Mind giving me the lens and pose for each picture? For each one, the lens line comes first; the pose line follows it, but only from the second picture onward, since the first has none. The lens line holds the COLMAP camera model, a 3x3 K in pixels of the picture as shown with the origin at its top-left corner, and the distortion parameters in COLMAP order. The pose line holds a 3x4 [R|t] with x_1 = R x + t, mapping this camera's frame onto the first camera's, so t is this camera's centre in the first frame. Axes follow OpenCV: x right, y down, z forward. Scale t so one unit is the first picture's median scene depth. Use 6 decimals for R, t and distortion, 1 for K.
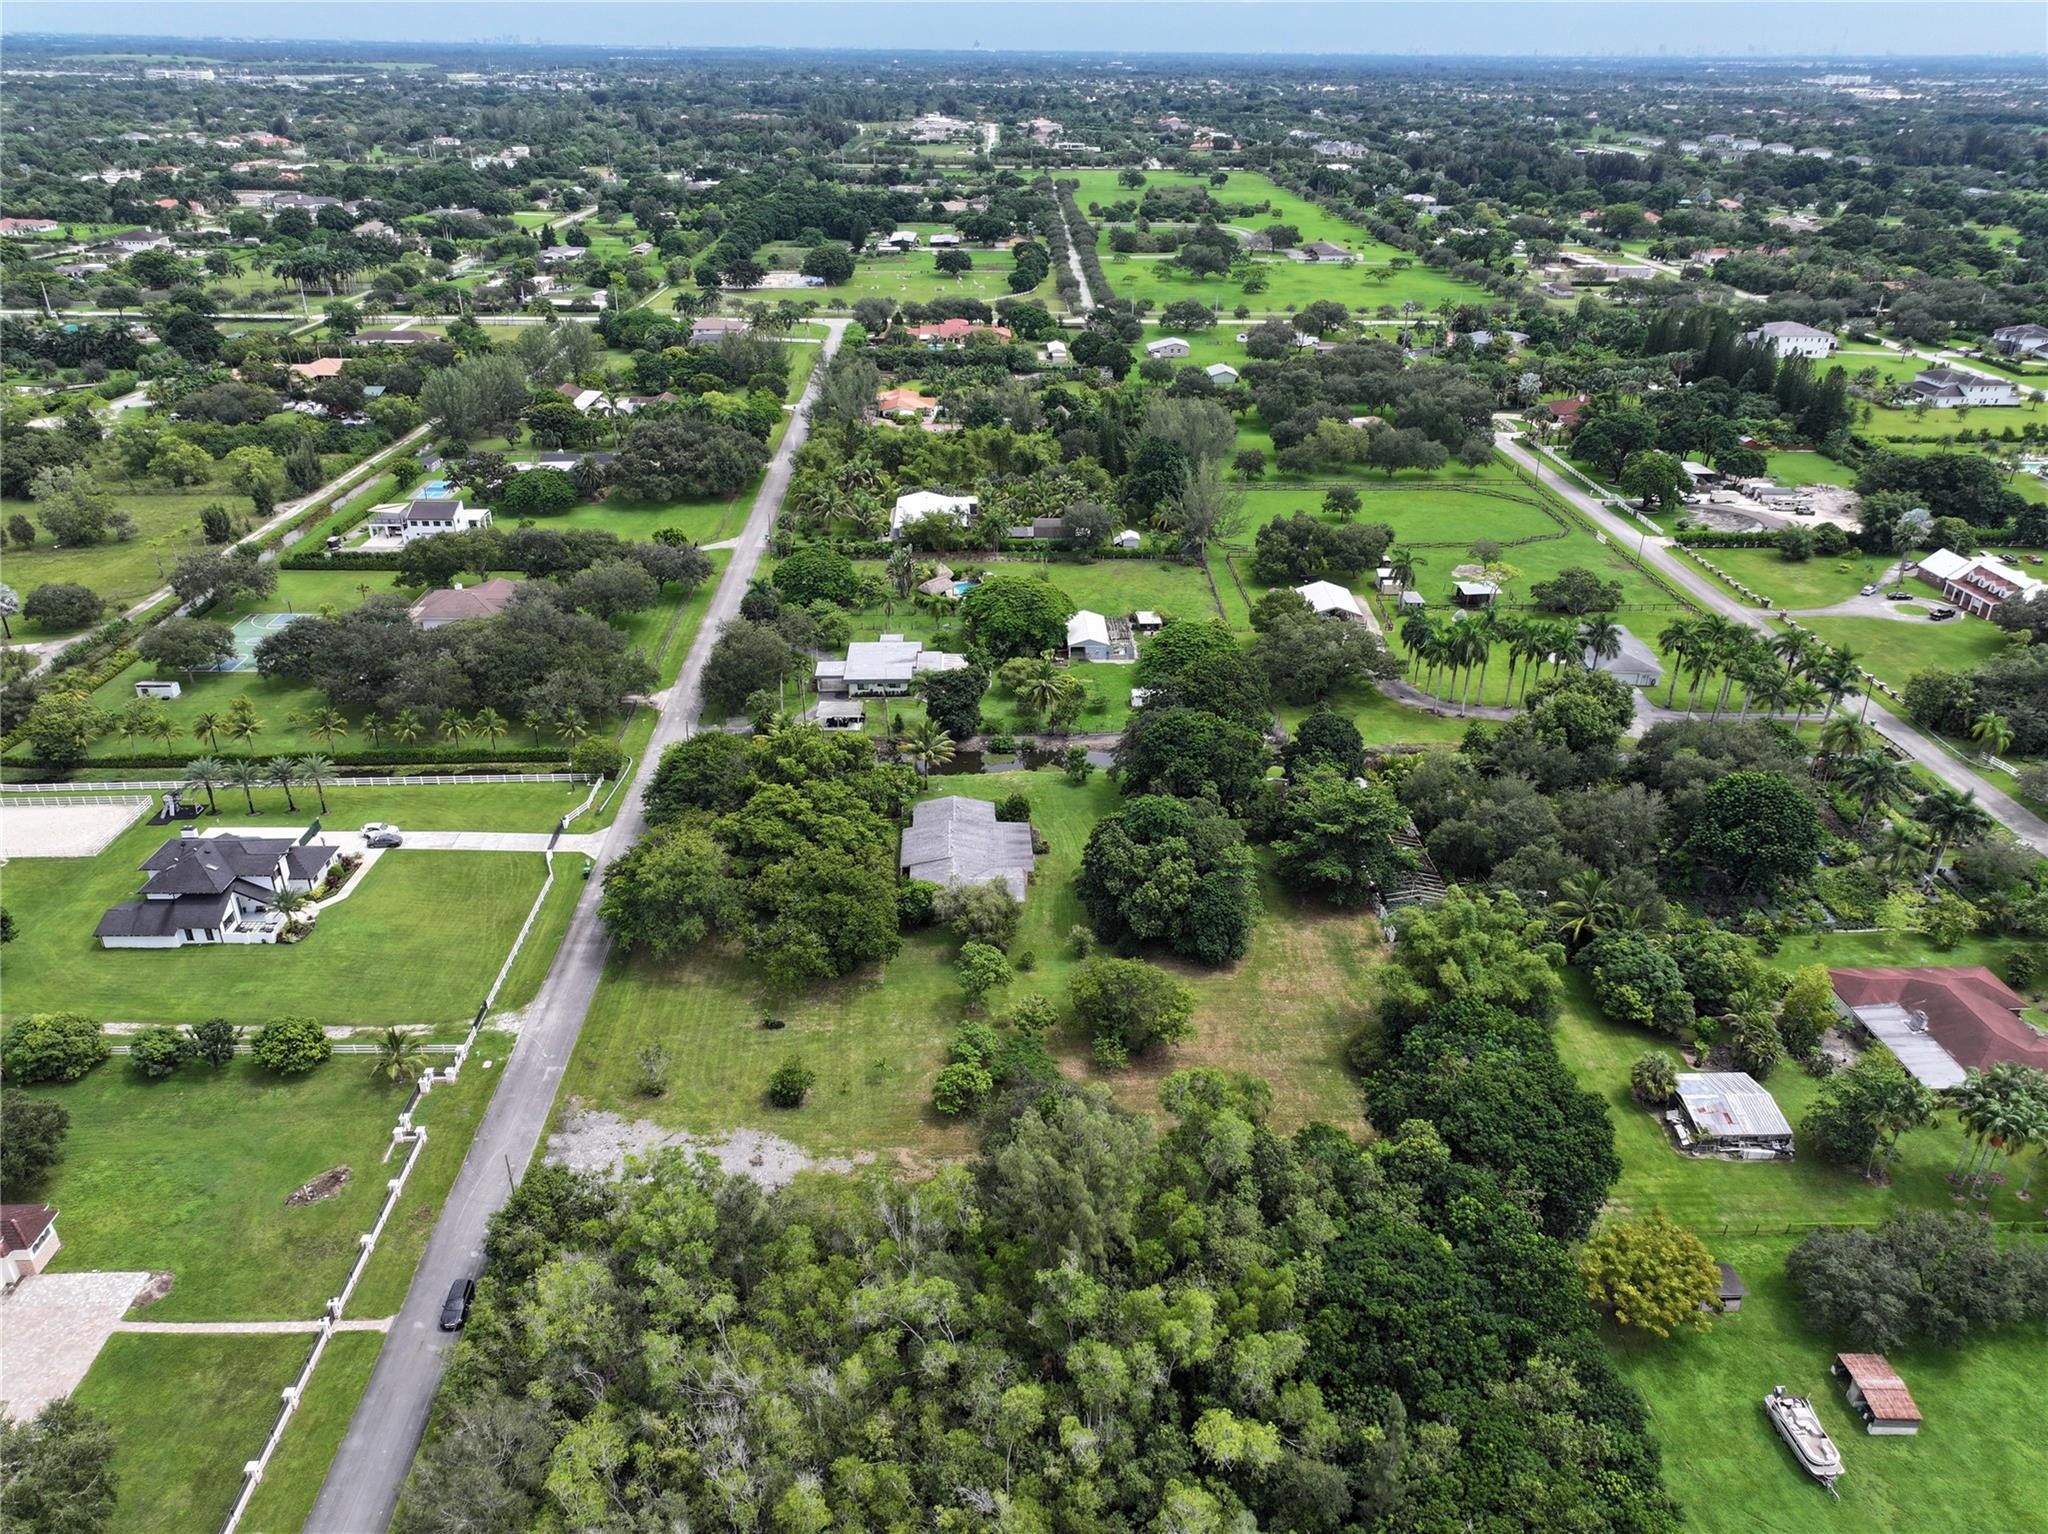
lens RADIAL K [[1428.2, 0, 1028.6], [0, 1428.2, 775.9], [0, 0, 1]] dist [0.001271, 0.013663]
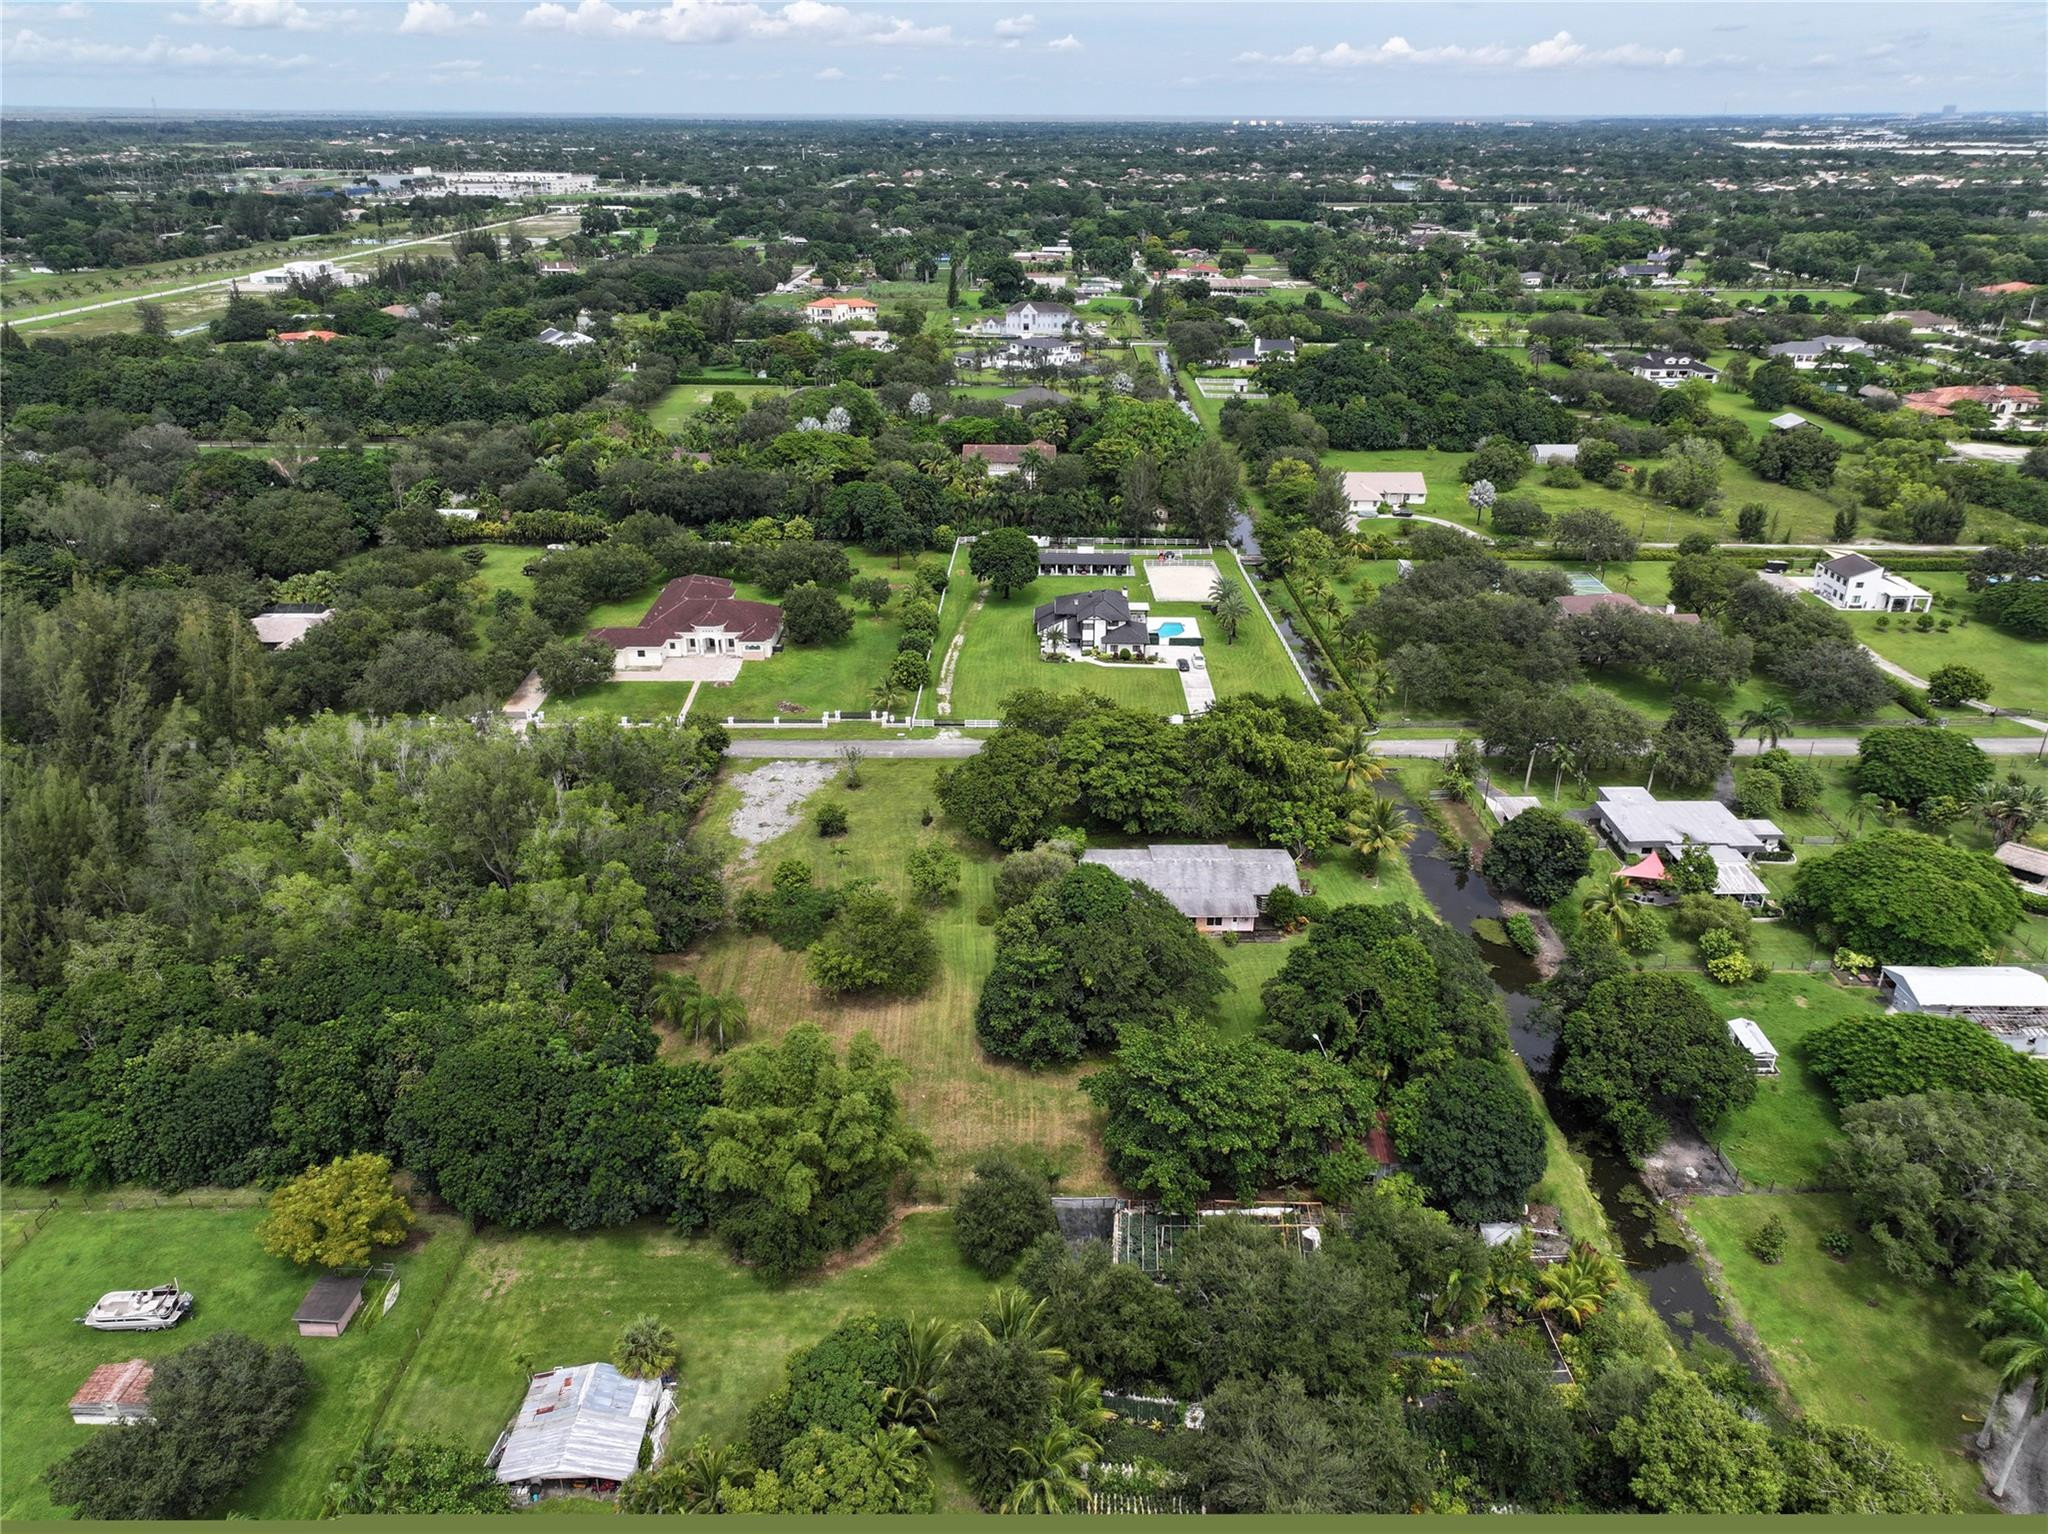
lens RADIAL K [[1428.2, 0, 1031.9], [0, 1428.2, 772.9], [0, 0, 1]] dist [0.001271, 0.013663]
pose [[-0.038006, 0.410520, -0.911059, 0.706304], [-0.457620, 0.803347, 0.381075, -0.281507], [0.888335, 0.431402, 0.157330, 0.684623]]
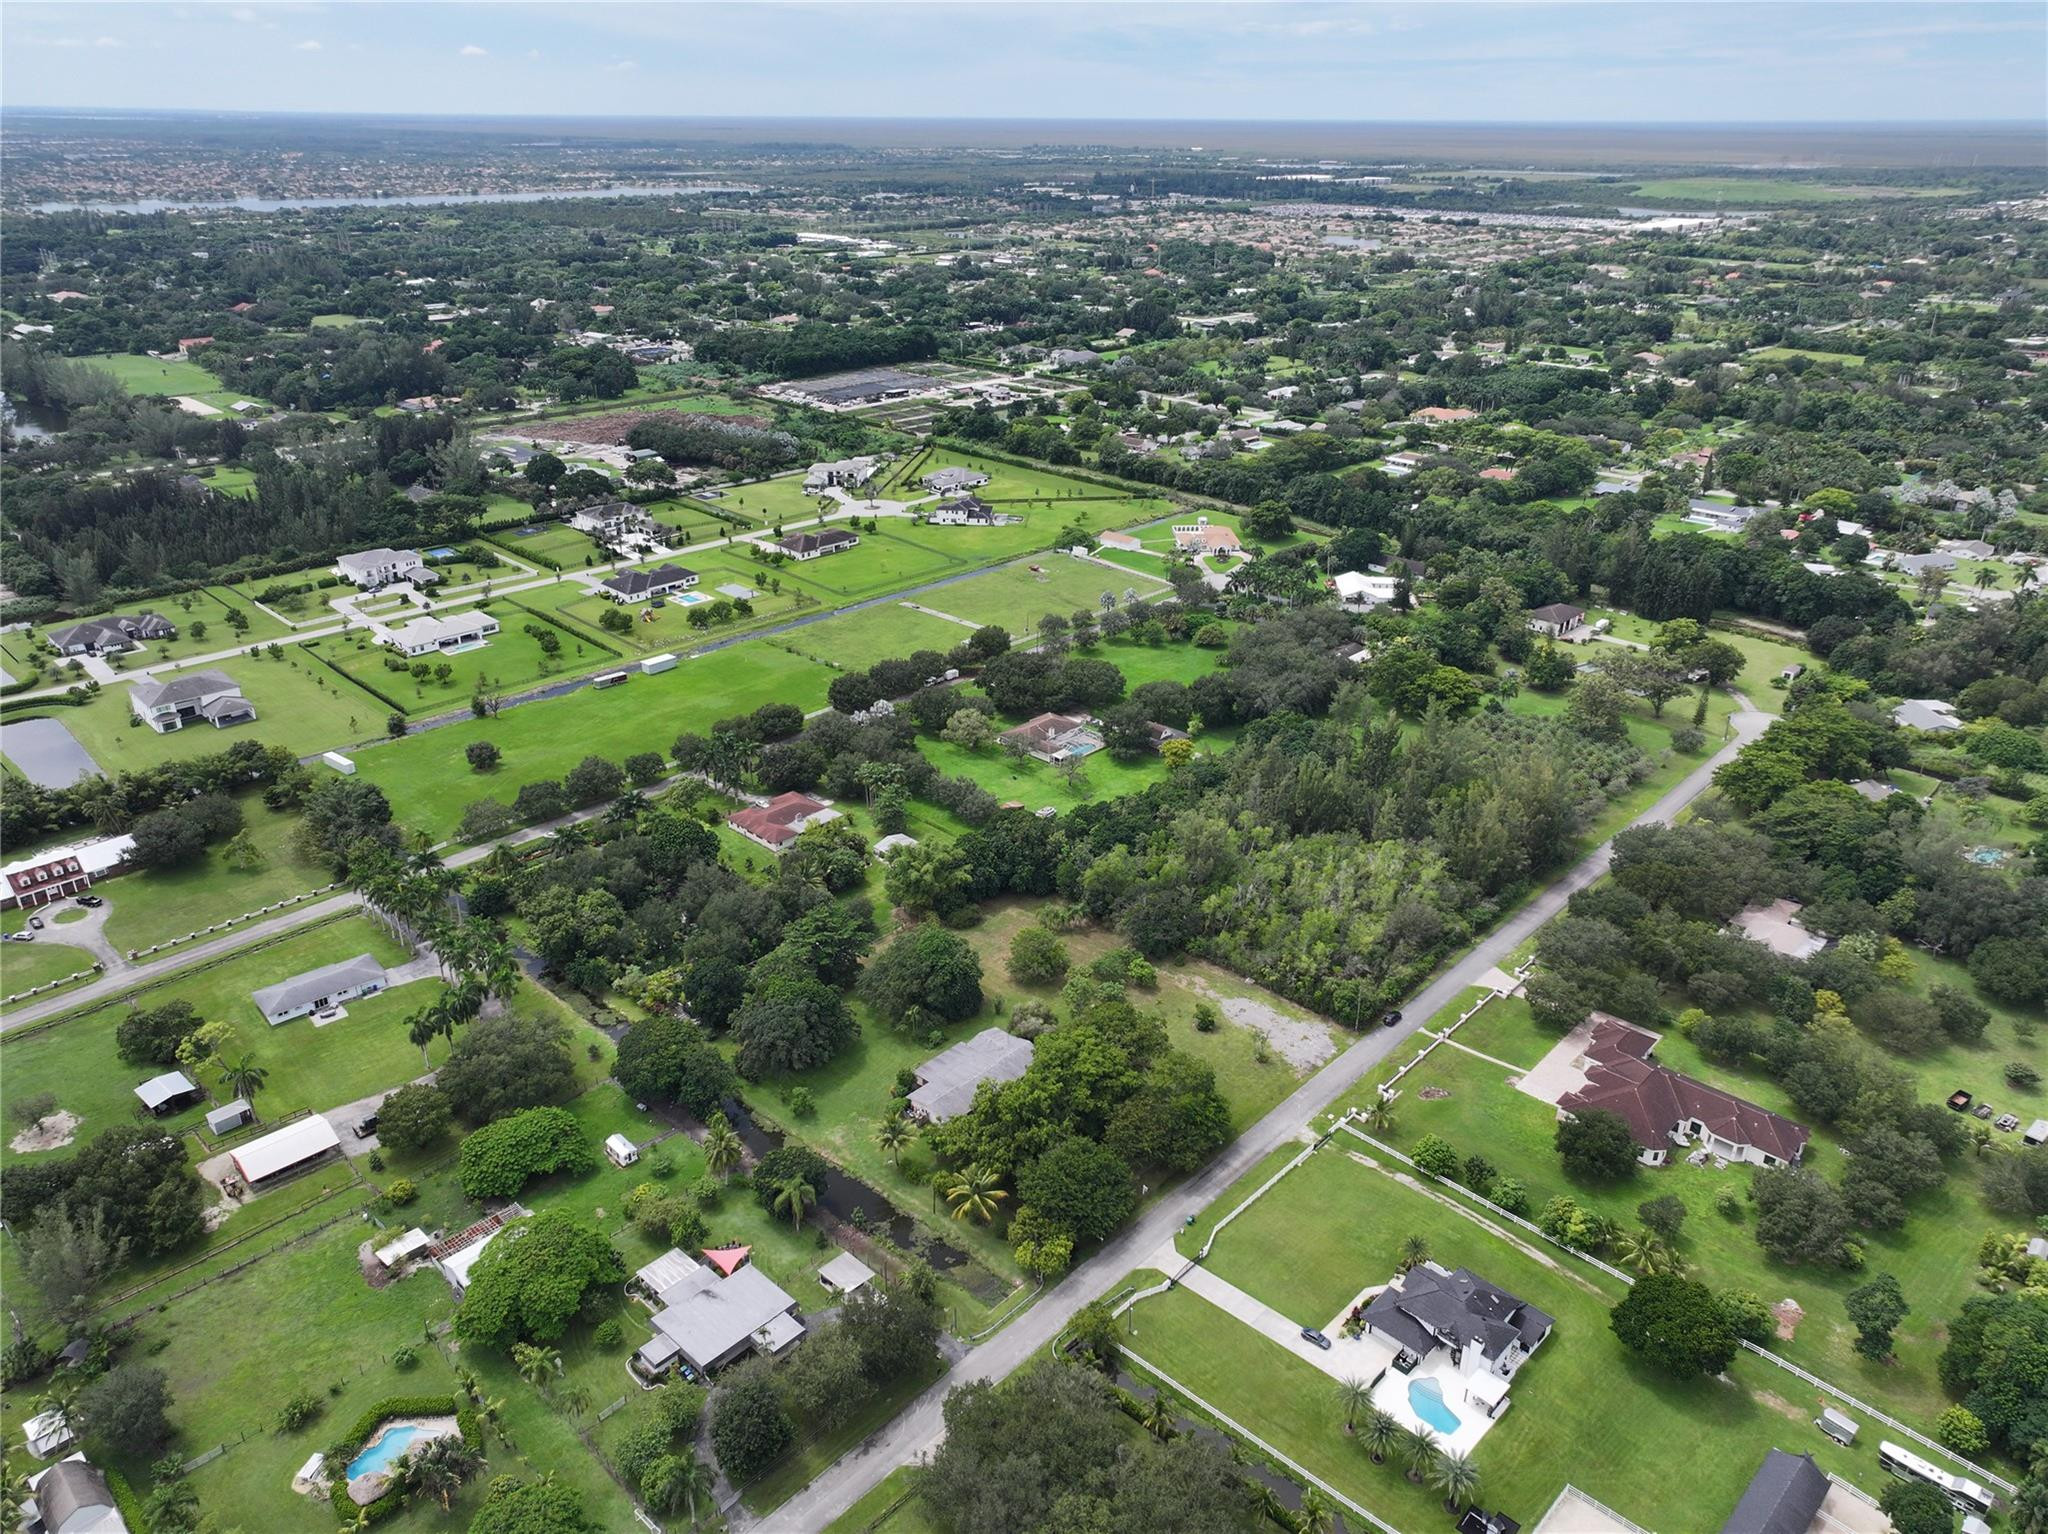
lens RADIAL K [[1428.2, 0, 1033.4], [0, 1428.2, 756.9], [0, 0, 1]] dist [0.001271, 0.013663]
pose [[-0.699190, -0.305915, 0.646180, -0.815476], [0.313480, 0.681131, 0.661658, -0.971654], [-0.642545, 0.665189, -0.380342, 1.187677]]
